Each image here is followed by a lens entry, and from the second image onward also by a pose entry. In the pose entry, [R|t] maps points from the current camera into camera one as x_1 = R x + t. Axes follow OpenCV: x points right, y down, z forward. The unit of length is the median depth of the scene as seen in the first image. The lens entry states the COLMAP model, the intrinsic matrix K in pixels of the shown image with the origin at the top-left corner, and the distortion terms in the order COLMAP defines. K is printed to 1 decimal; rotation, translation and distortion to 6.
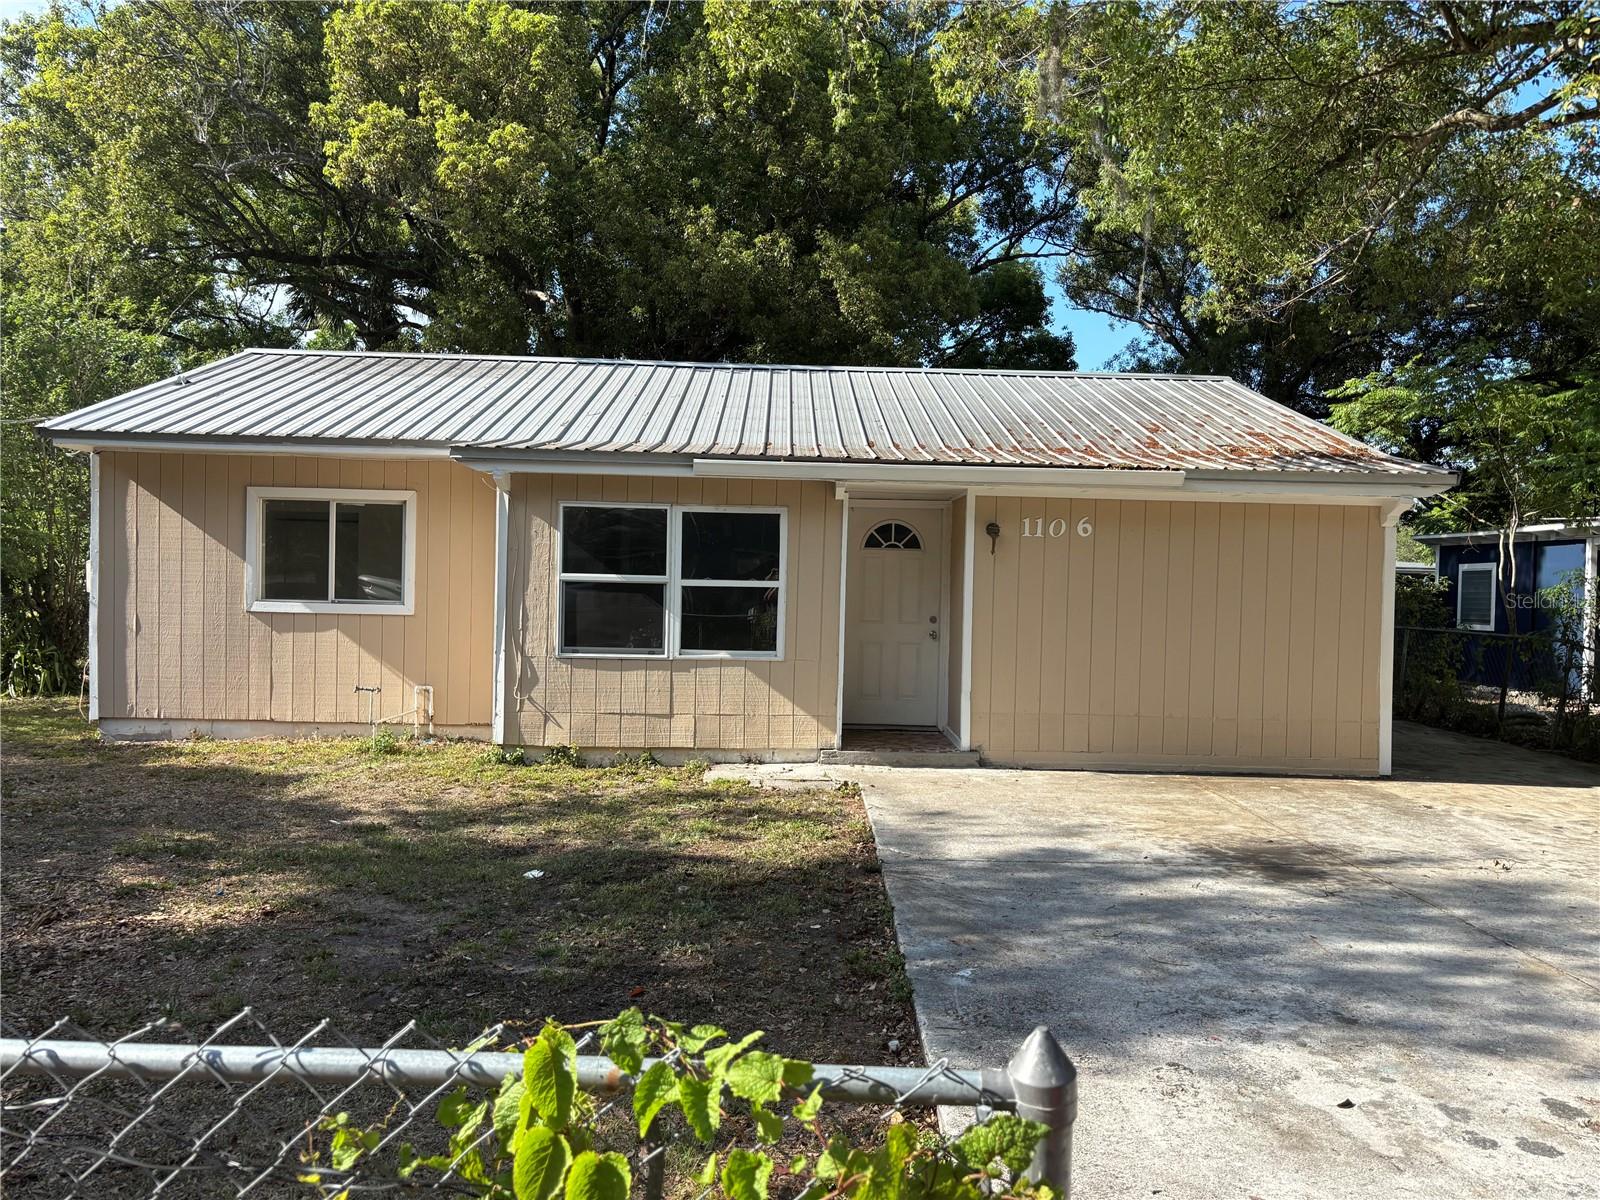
lens RADIAL K [[1220.7, 0, 800.0], [0, 1220.7, 600.0], [0, 0, 1]] dist [0.038326, -0.039110]
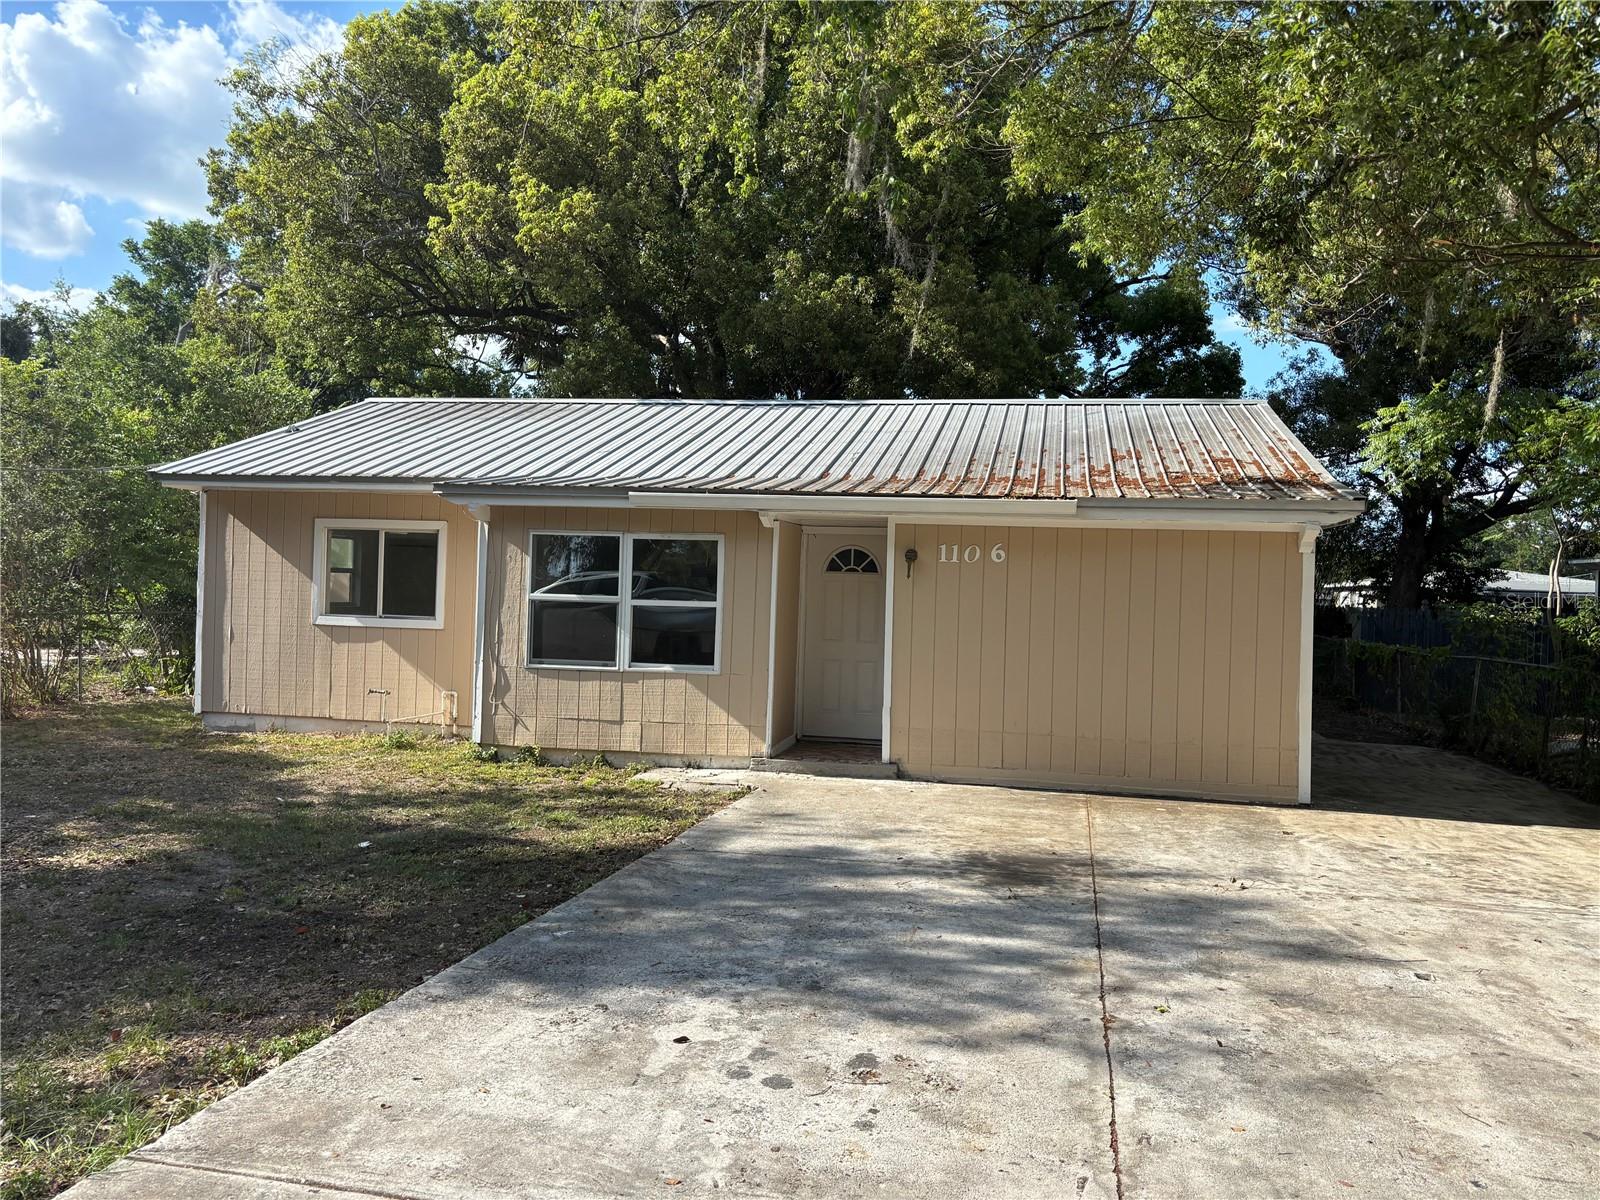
lens RADIAL K [[1211.9, 0, 800.0], [0, 1211.9, 600.0], [0, 0, 1]] dist [-0.000899, -0.002297]
pose [[0.978719, 0.007906, -0.205052, 0.278986], [-0.011497, 0.999801, -0.016324, -0.000458], [0.204882, 0.018334, 0.978615, -0.048367]]
